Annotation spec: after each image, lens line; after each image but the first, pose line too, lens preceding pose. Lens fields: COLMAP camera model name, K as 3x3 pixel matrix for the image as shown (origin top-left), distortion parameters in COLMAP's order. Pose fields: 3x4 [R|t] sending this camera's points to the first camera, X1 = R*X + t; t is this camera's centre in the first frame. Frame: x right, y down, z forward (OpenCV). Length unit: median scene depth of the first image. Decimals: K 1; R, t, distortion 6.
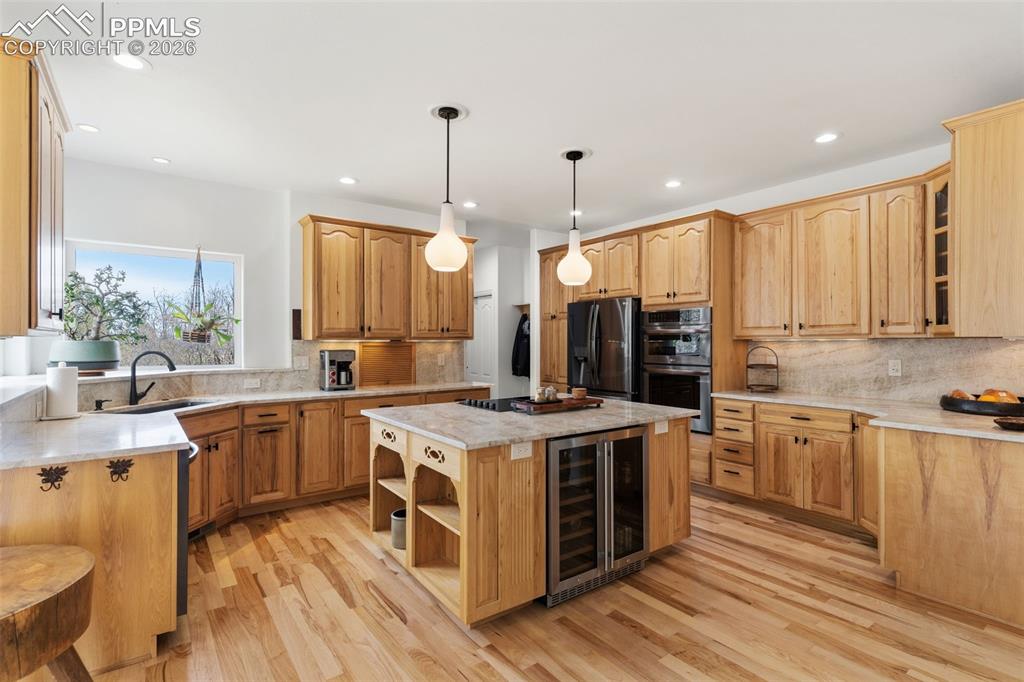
lens RADIAL K [[492.9, 0, 511.6], [0, 492.9, 341.3], [0, 0, 1]] dist [0.003073, 0.000089]
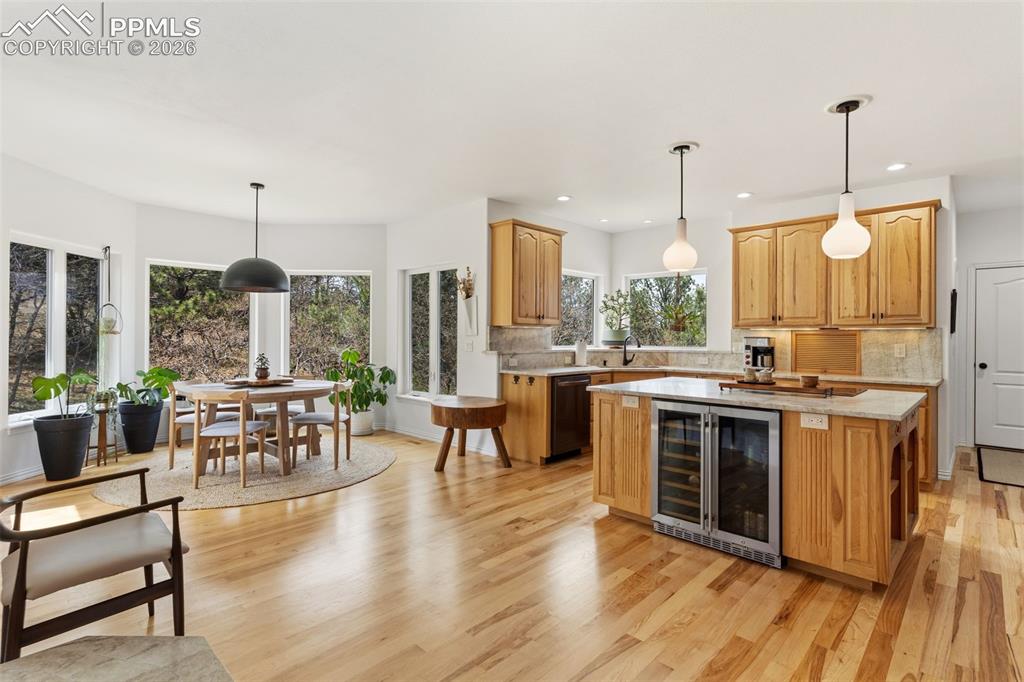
lens RADIAL K [[492.9, 0, 509.0], [0, 492.9, 336.6], [0, 0, 1]] dist [0.003073, 0.000089]
pose [[0.162105, -0.001010, -0.986773, 0.902366], [-0.007081, 0.999973, -0.002187, 0.029205], [0.986748, 0.007342, 0.162093, 0.291961]]
